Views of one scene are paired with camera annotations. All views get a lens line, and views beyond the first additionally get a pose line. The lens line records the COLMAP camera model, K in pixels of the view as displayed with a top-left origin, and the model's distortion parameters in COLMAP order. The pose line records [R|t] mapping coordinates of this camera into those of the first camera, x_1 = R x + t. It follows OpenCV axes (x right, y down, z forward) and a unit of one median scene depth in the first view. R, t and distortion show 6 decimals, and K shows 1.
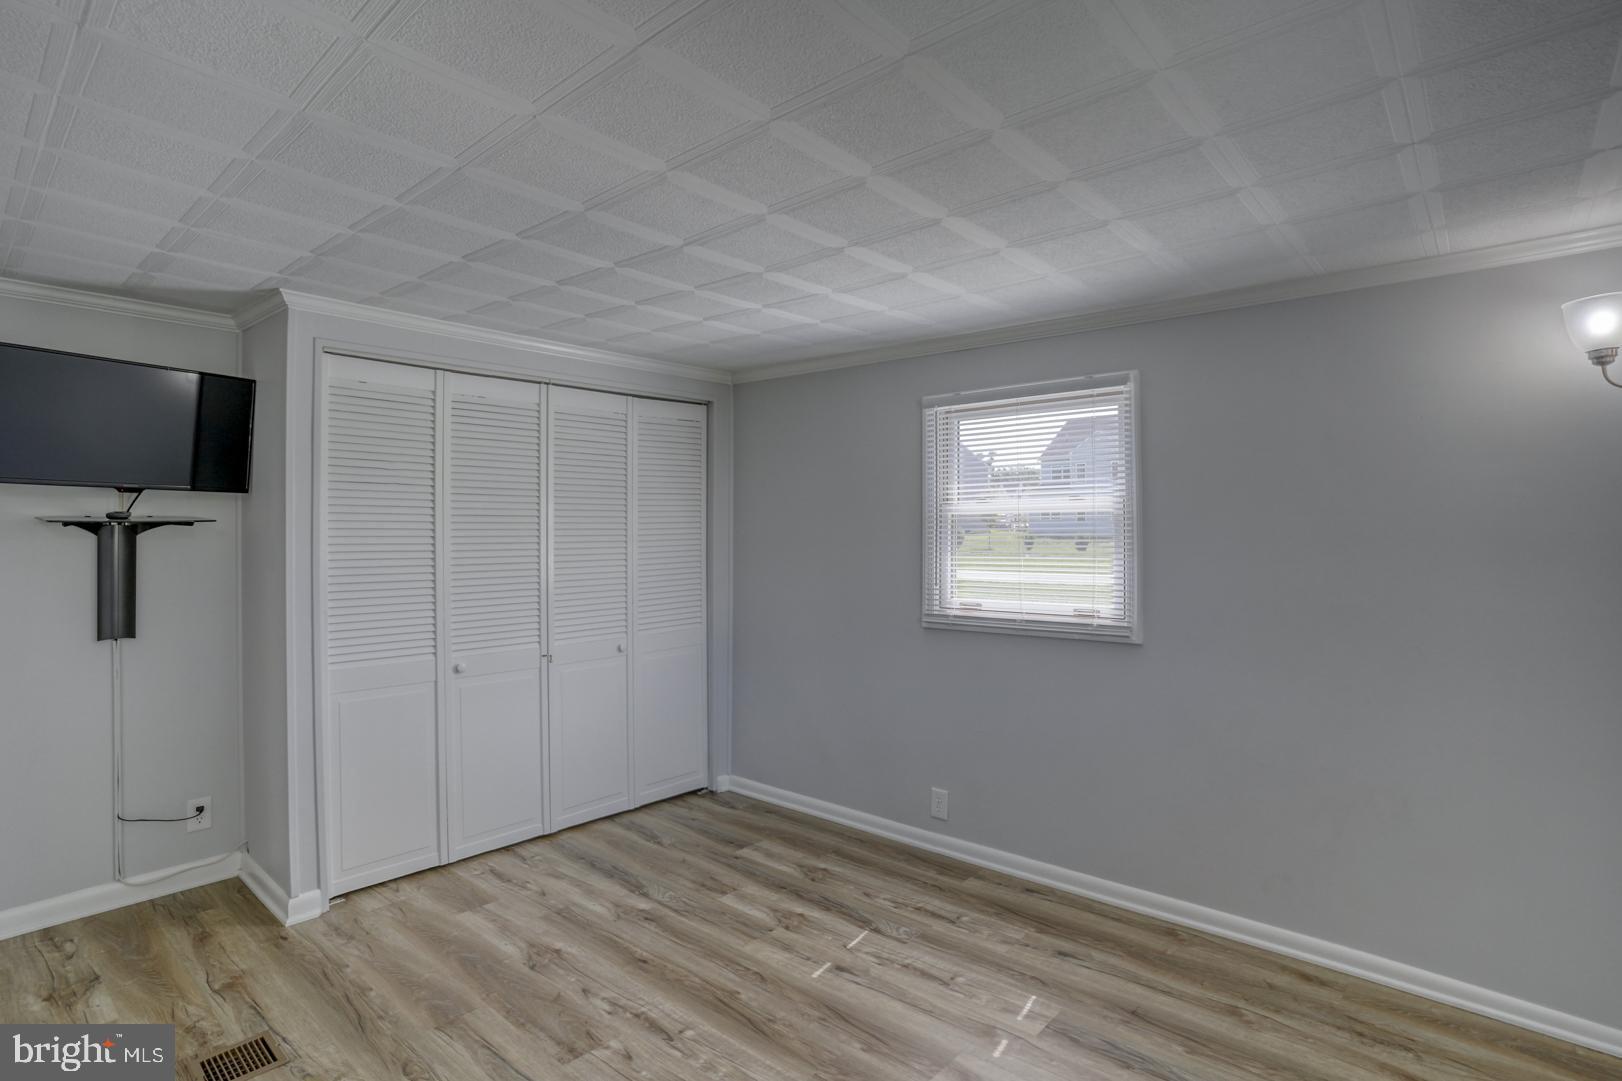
lens RADIAL K [[810.8, 0, 811.0], [0, 810.8, 540.5], [0, 0, 1]] dist [-0.073651, 0.036381]
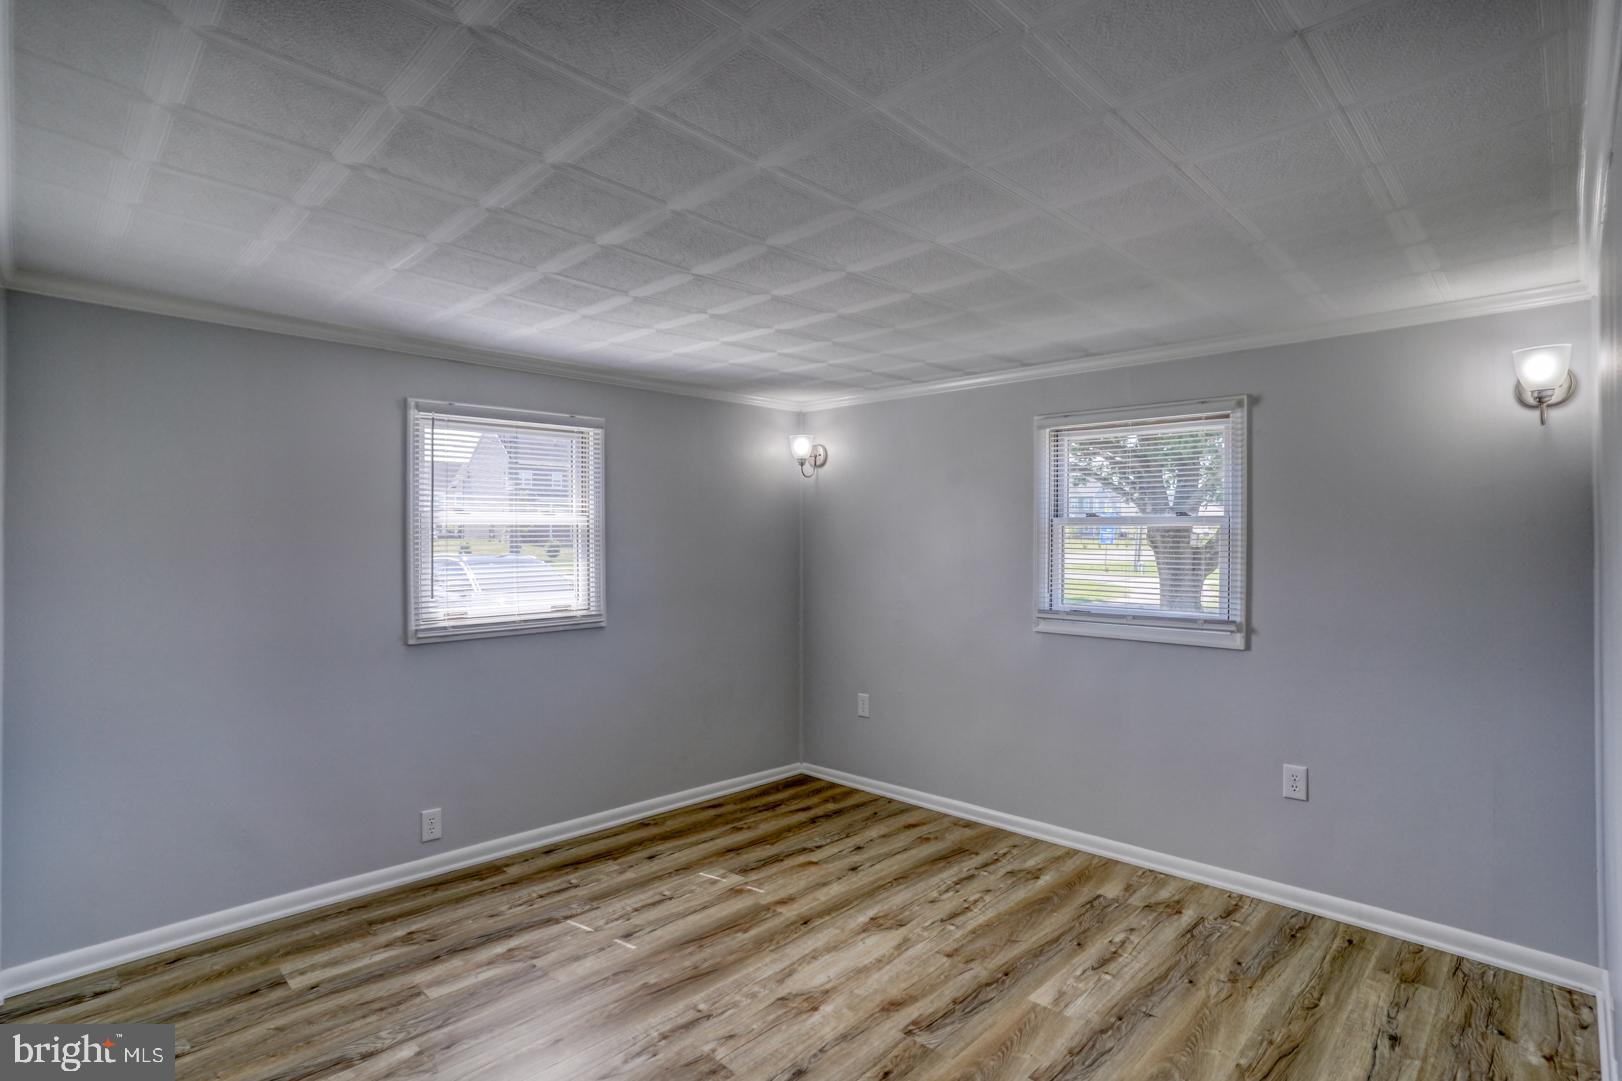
lens RADIAL K [[810.8, 0, 811.0], [0, 810.8, 540.5], [0, 0, 1]] dist [-0.073651, 0.036381]
pose [[0.049544, 0.003316, 0.998766, -0.888429], [0.013009, 0.999908, -0.003965, -0.002779], [-0.998687, 0.013189, 0.049497, 0.574302]]
